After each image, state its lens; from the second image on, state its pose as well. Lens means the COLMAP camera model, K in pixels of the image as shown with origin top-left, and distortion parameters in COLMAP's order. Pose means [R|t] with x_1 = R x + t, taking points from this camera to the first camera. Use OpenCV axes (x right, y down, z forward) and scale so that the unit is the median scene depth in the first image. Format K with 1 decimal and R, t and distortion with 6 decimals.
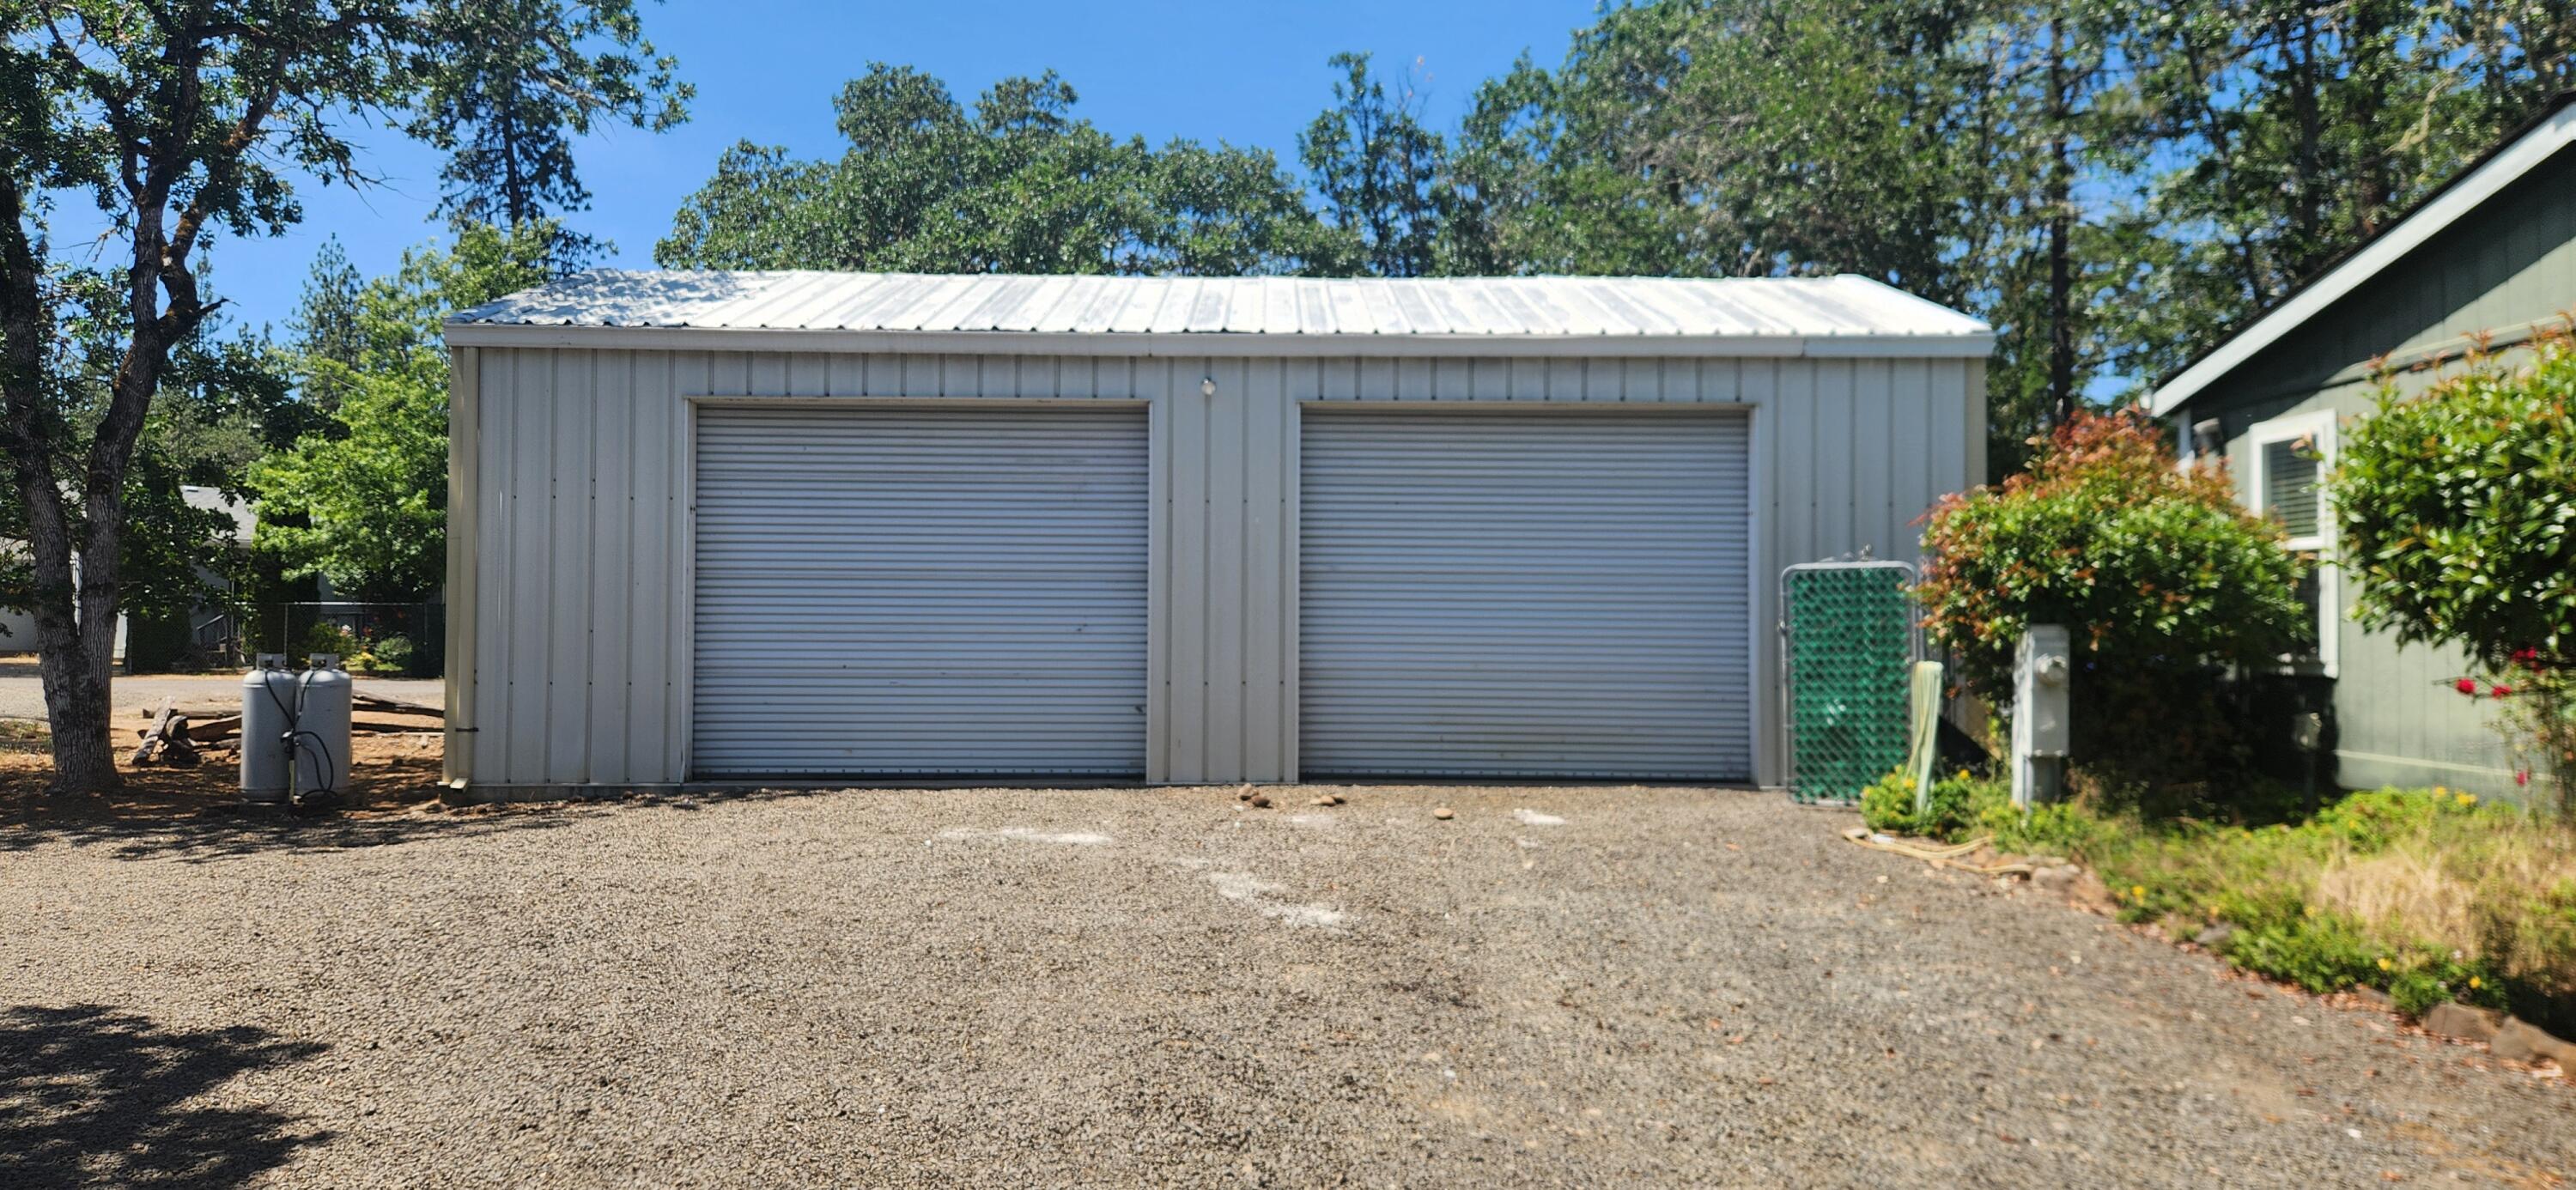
lens RADIAL K [[1697.9, 0, 1288.0], [0, 1697.9, 595.0], [0, 0, 1]] dist [0.002615, 0.000275]
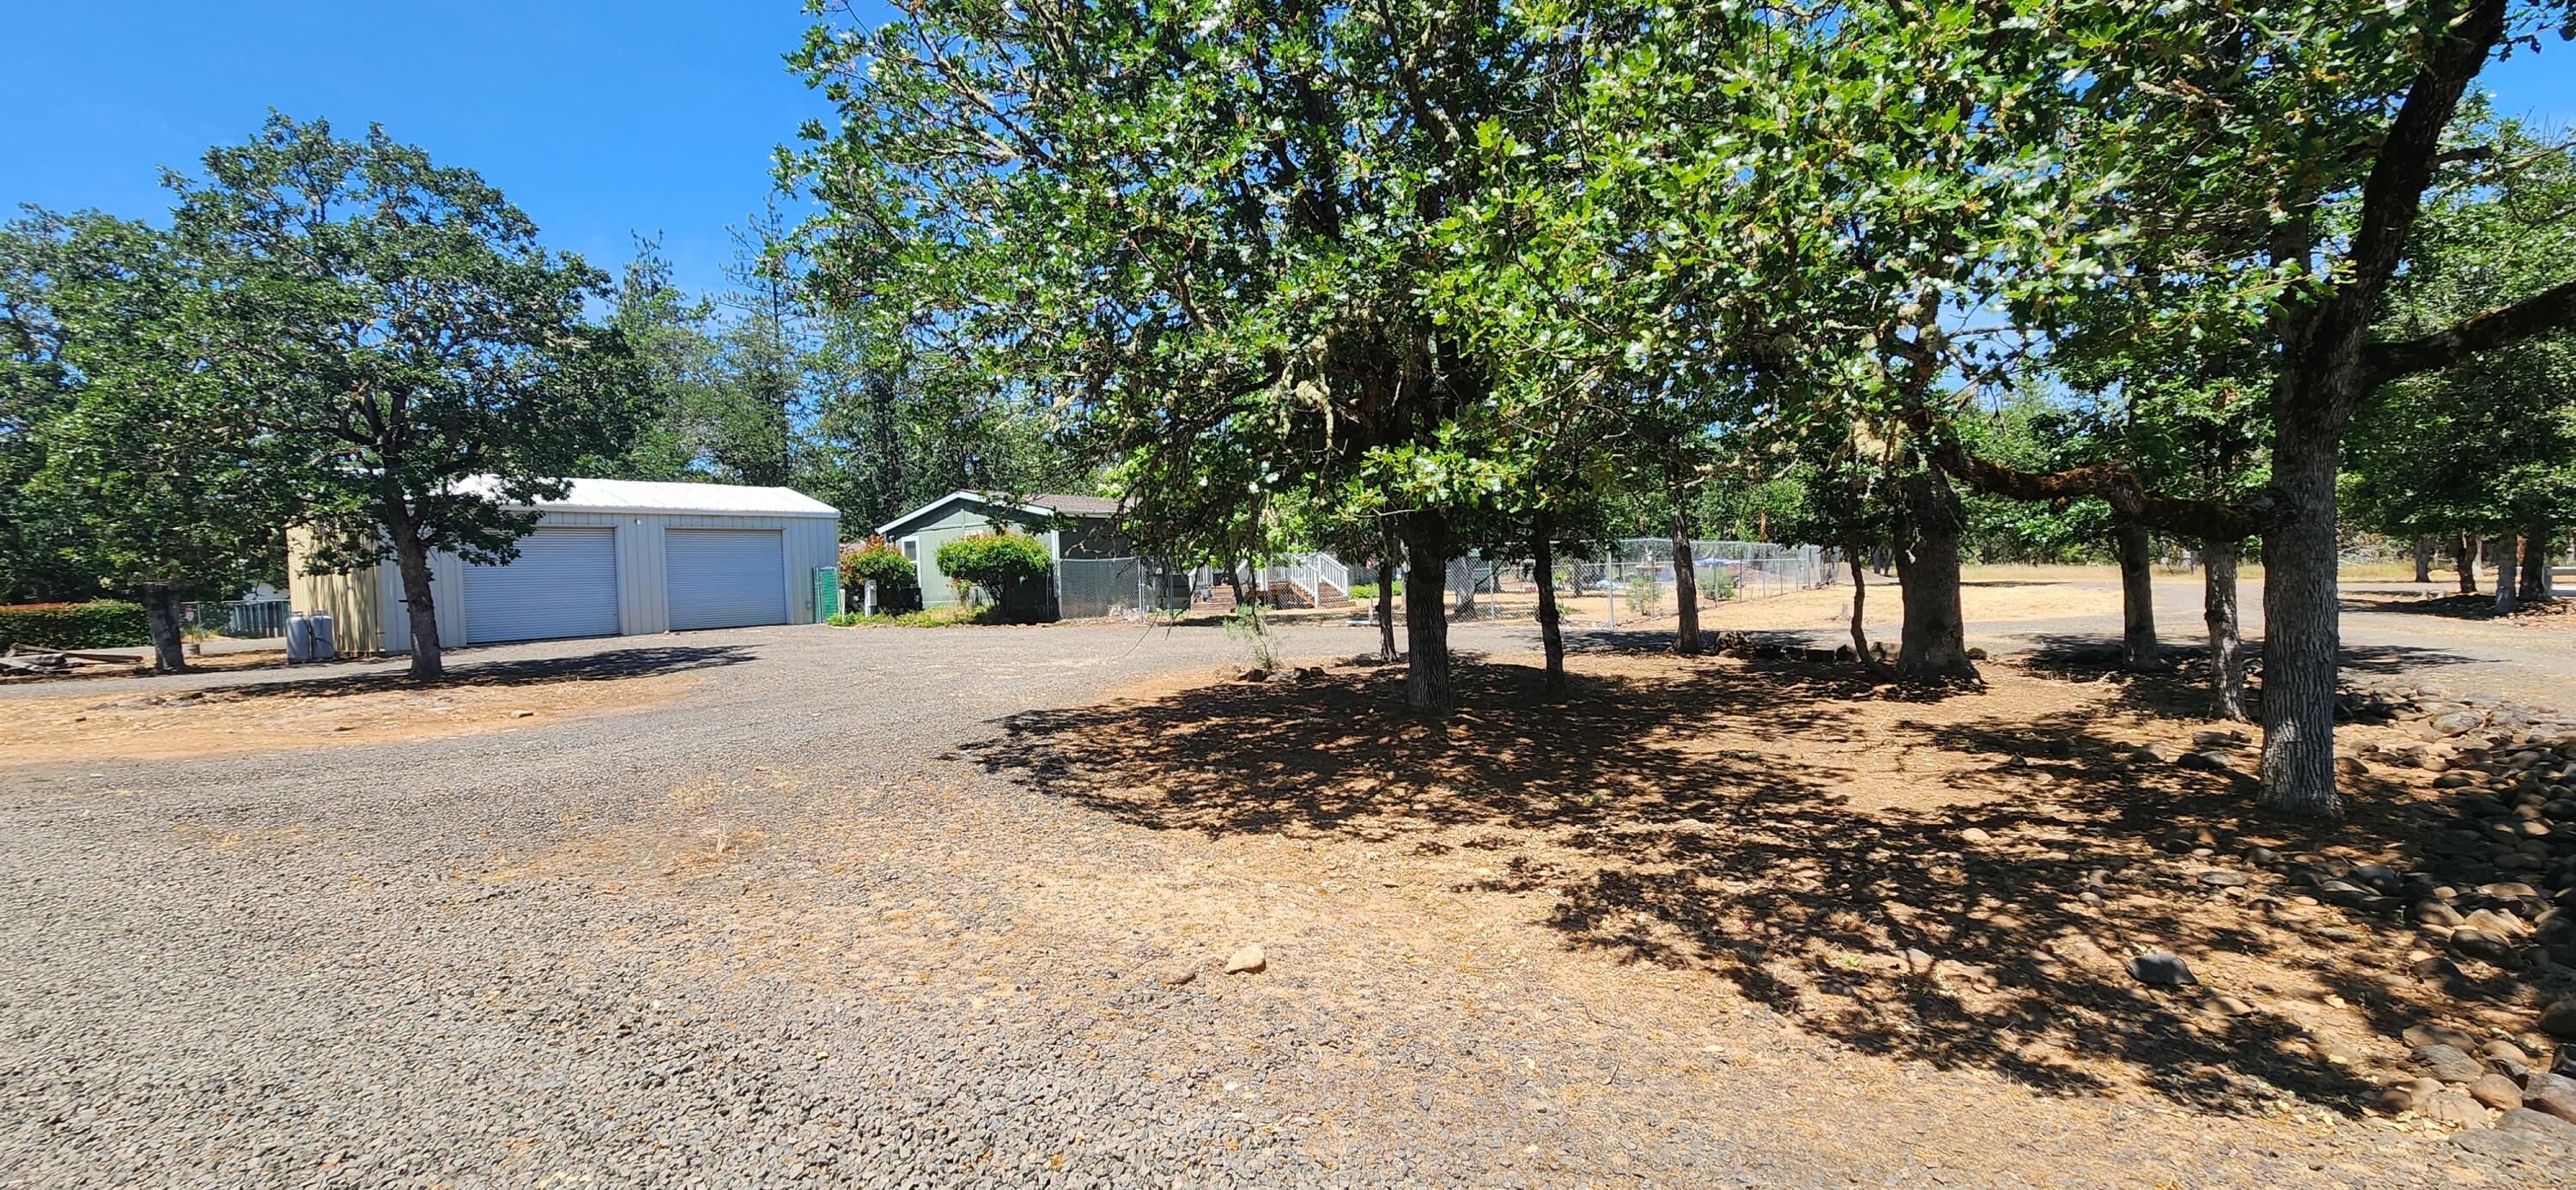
lens RADIAL K [[1042.6, 0, 1288.0], [0, 1042.6, 595.0], [0, 0, 1]] dist [0.003487, -0.000305]
pose [[0.559447, -0.044300, 0.827682, -1.097993], [0.032917, 0.998970, 0.031219, 0.006099], [-0.828213, 0.009780, 0.560329, -1.346710]]
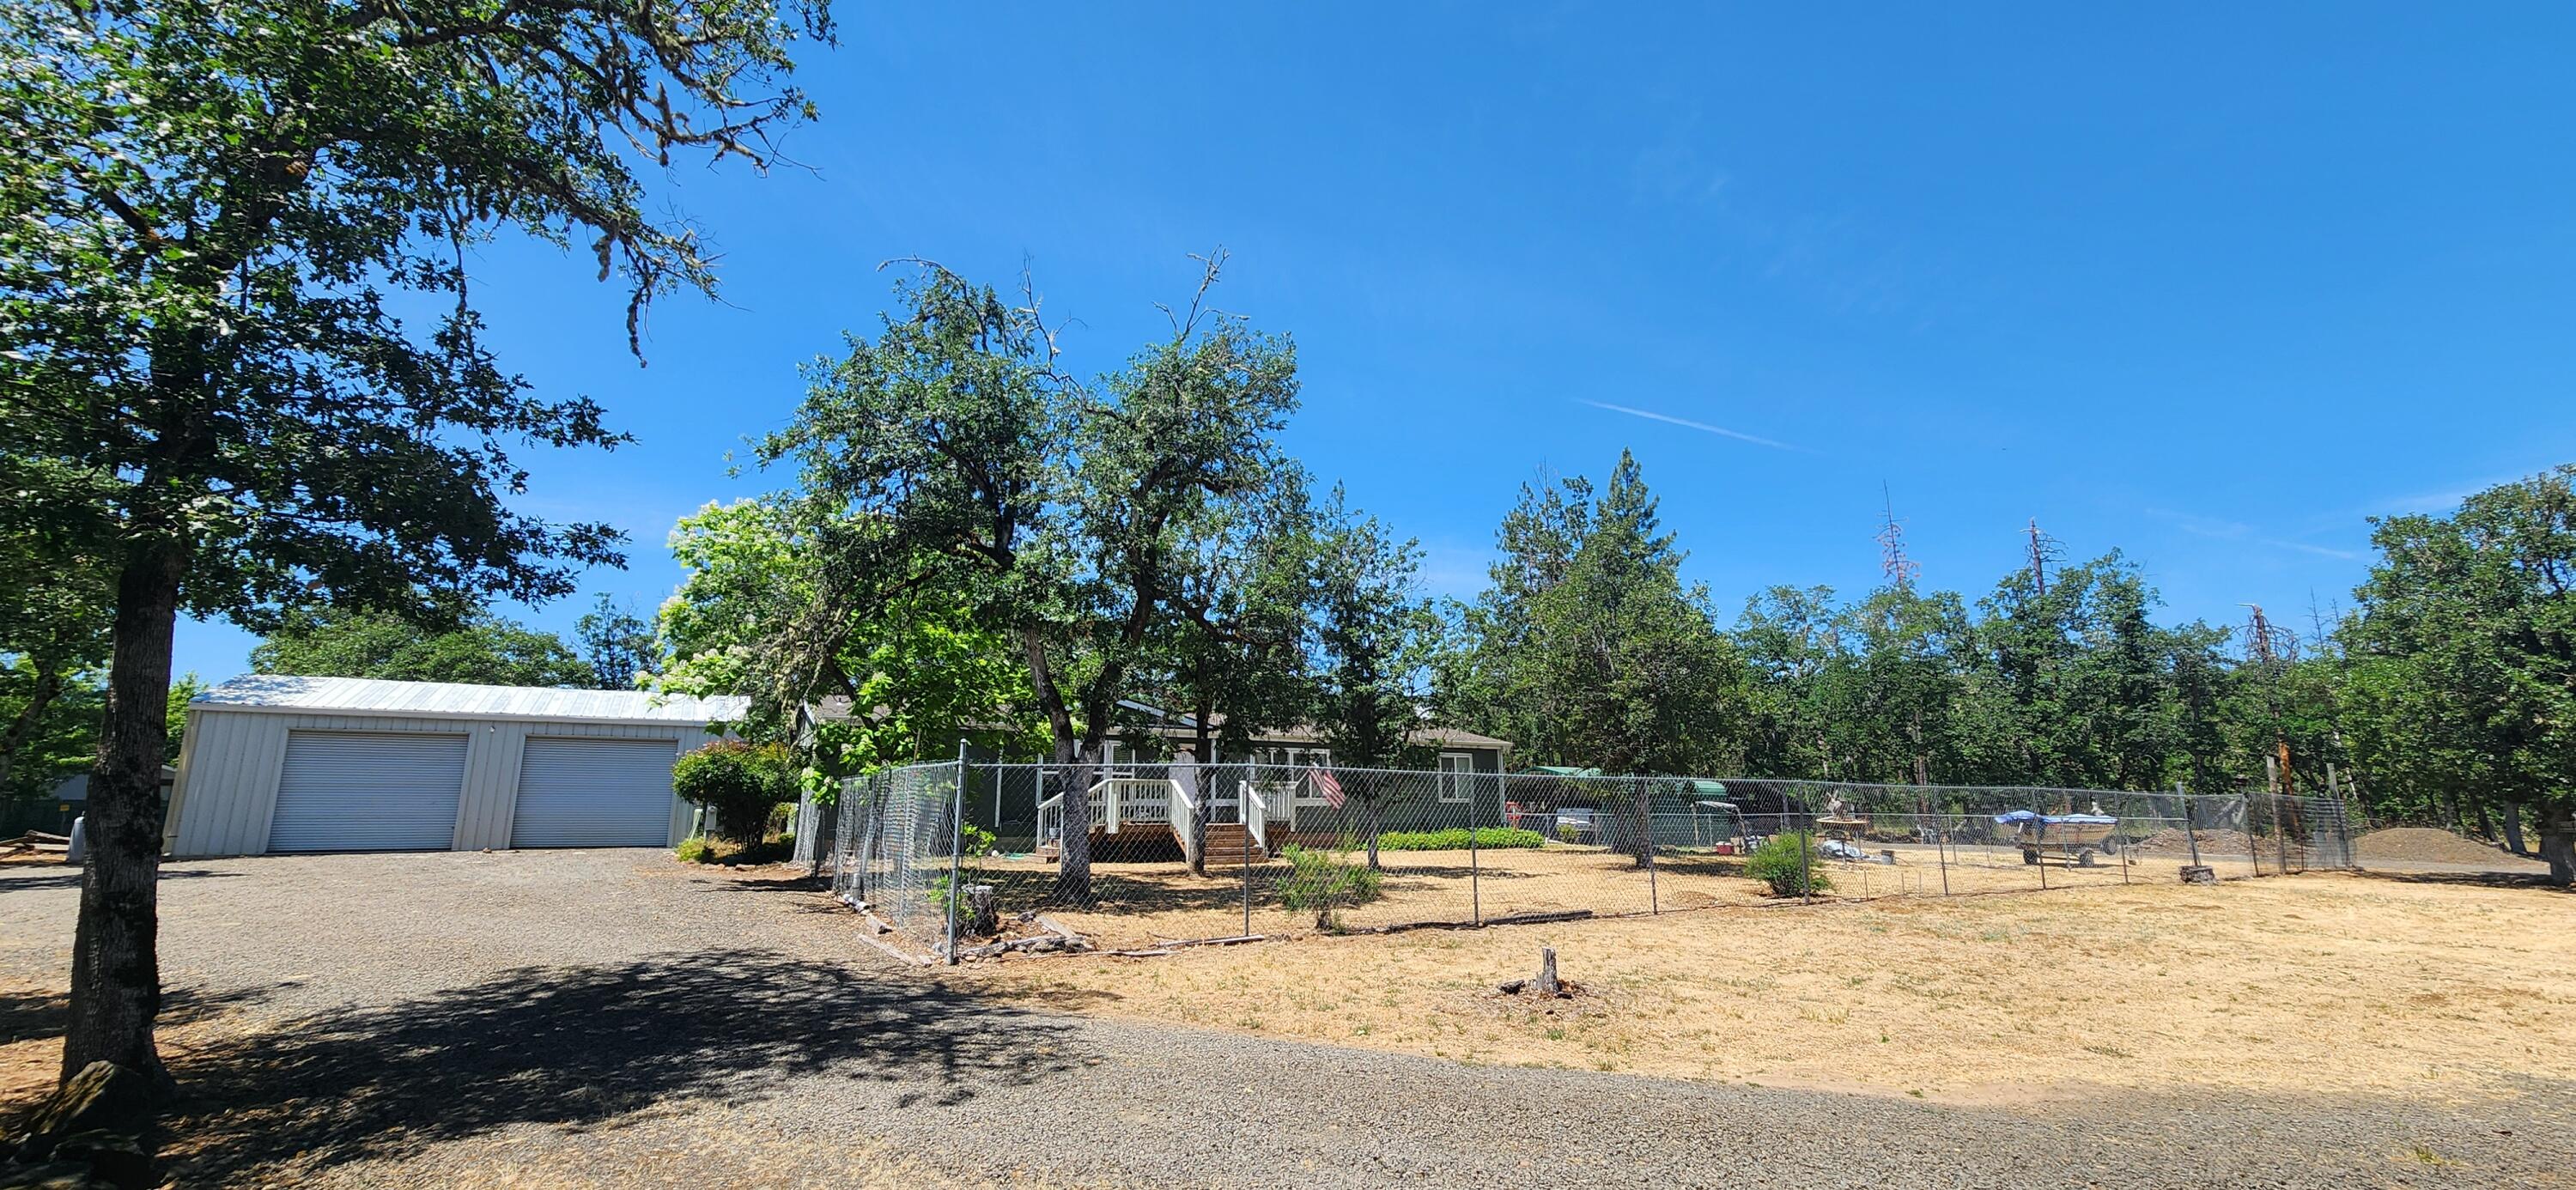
lens RADIAL K [[1042.6, 0, 1288.0], [0, 1042.6, 595.0], [0, 0, 1]] dist [0.003487, -0.000305]
pose [[0.875088, 0.092085, 0.475123, 0.325473], [-0.002049, 0.982428, -0.186633, -0.000662], [-0.483960, 0.162347, 0.859899, -1.599111]]
